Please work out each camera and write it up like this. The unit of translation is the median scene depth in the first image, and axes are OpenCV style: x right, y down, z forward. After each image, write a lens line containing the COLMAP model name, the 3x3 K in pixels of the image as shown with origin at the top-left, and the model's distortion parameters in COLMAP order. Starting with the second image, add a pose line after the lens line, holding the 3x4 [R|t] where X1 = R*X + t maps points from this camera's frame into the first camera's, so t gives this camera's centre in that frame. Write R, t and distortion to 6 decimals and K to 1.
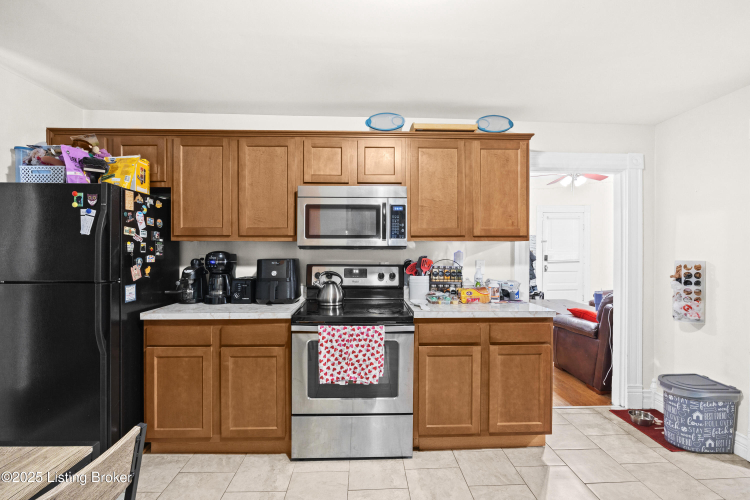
lens RADIAL K [[348.9, 0, 371.6], [0, 348.9, 249.9], [0, 0, 1]] dist [-0.014191, -0.000229]
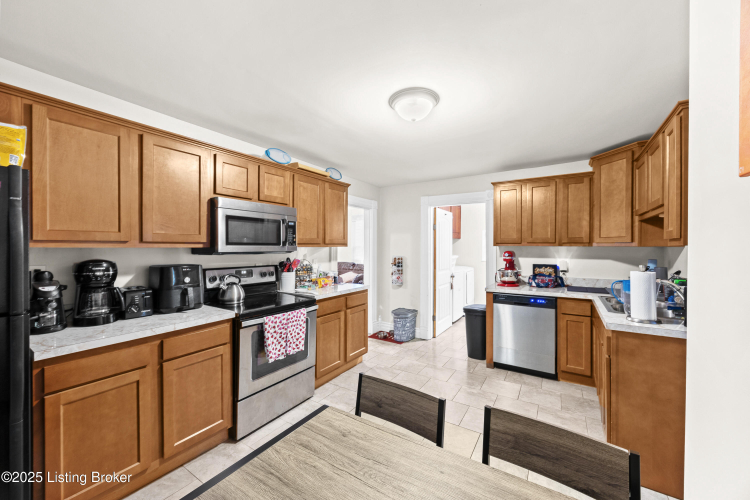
lens RADIAL K [[293.1, 0, 379.4], [0, 293.1, 248.6], [0, 0, 1]] dist [-0.000401, -0.000126]
pose [[0.559794, -0.006968, 0.828602, -0.737031], [0.000355, 0.999967, 0.008169, -0.032592], [-0.828631, -0.004279, 0.559778, 0.077403]]
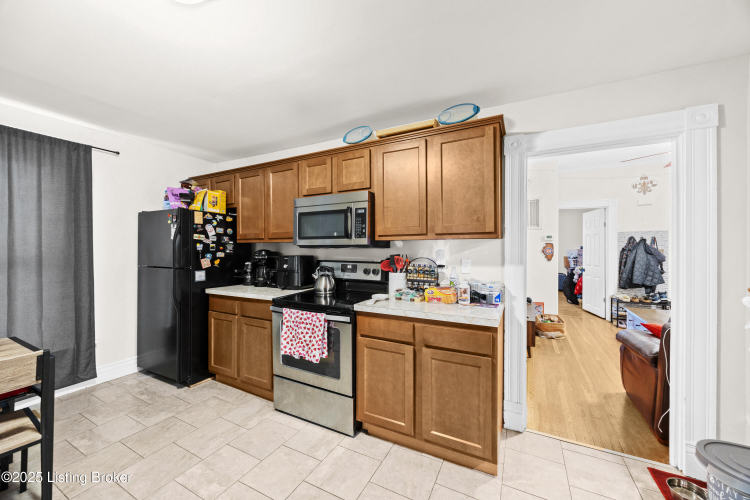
lens RADIAL K [[282.6, 0, 375.0], [0, 282.6, 250.0], [0, 0, 1]] dist [-0.001538, -0.000076]
pose [[0.870662, 0.000315, -0.491882, 0.605137], [0.001223, 0.999995, 0.002805, 0.003070], [0.491881, -0.003044, 0.870657, 0.252730]]
